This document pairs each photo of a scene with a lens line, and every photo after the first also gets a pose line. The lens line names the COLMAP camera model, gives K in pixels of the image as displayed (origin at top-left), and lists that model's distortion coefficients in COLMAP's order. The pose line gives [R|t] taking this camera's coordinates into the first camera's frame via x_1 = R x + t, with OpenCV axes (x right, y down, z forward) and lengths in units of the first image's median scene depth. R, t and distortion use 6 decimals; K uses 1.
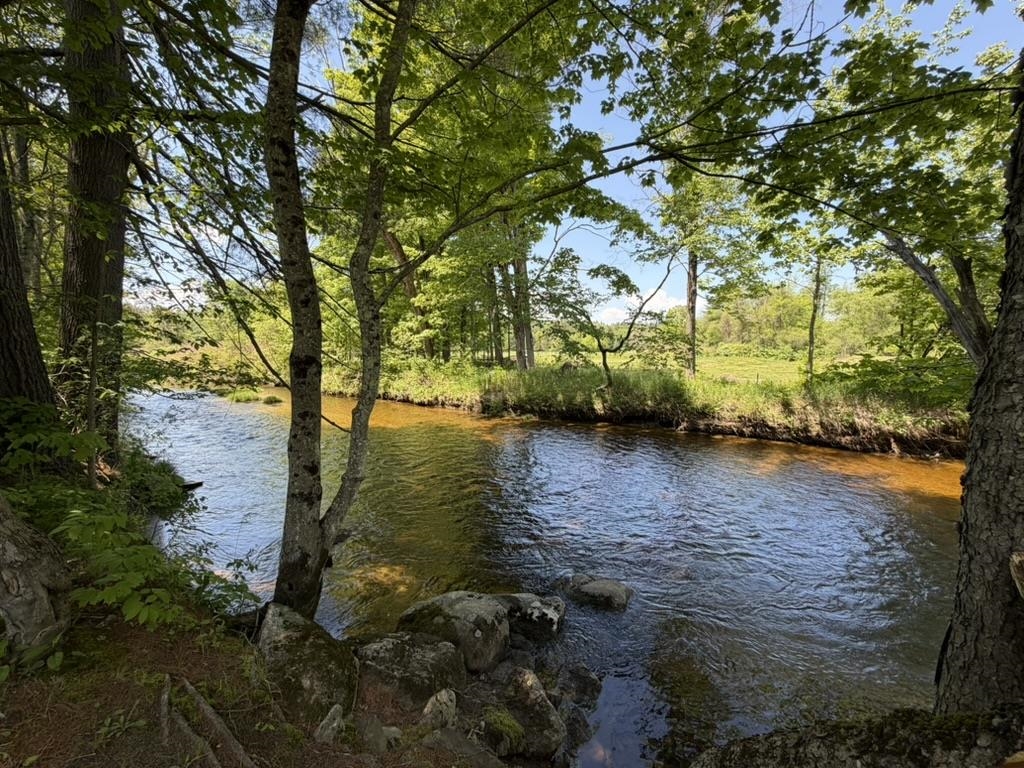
lens RADIAL K [[399.6, 0, 512.0], [0, 399.6, 384.0], [0, 0, 1]] dist [0.000007, 0.000000]
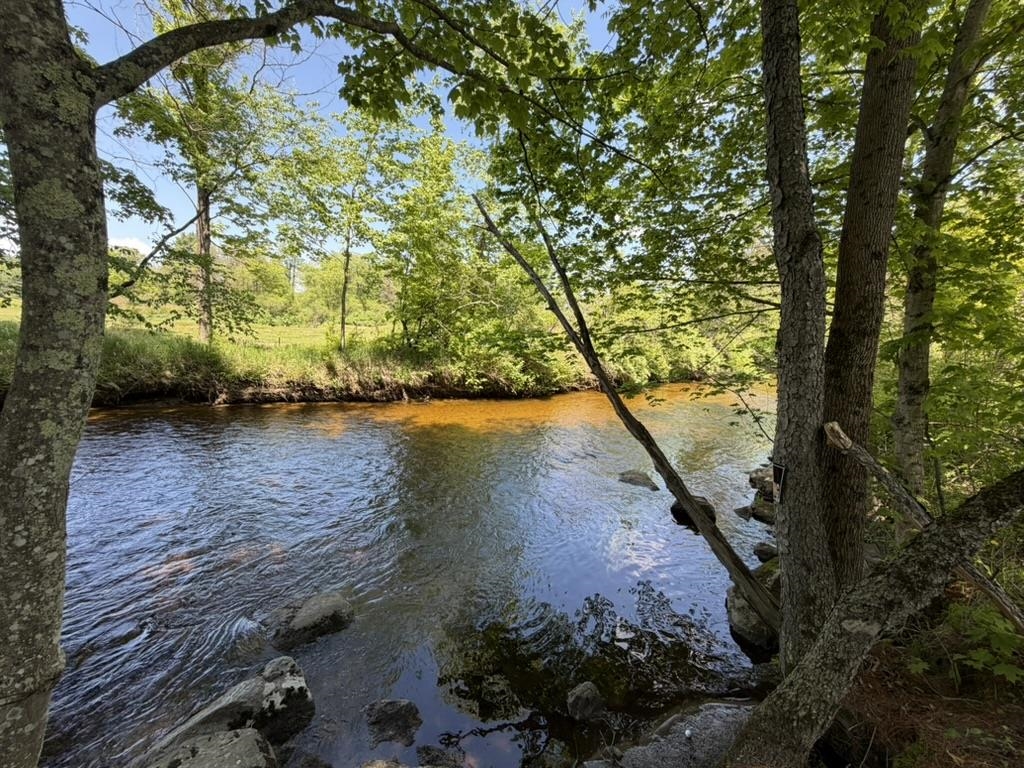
lens RADIAL K [[399.6, 0, 512.0], [0, 399.6, 384.0], [0, 0, 1]] dist [0.000007, 0.000000]
pose [[0.410379, -0.084671, 0.907976, -0.094470], [0.003831, 0.995831, 0.091132, 0.000120], [-0.911907, -0.033920, 0.408993, 0.112584]]
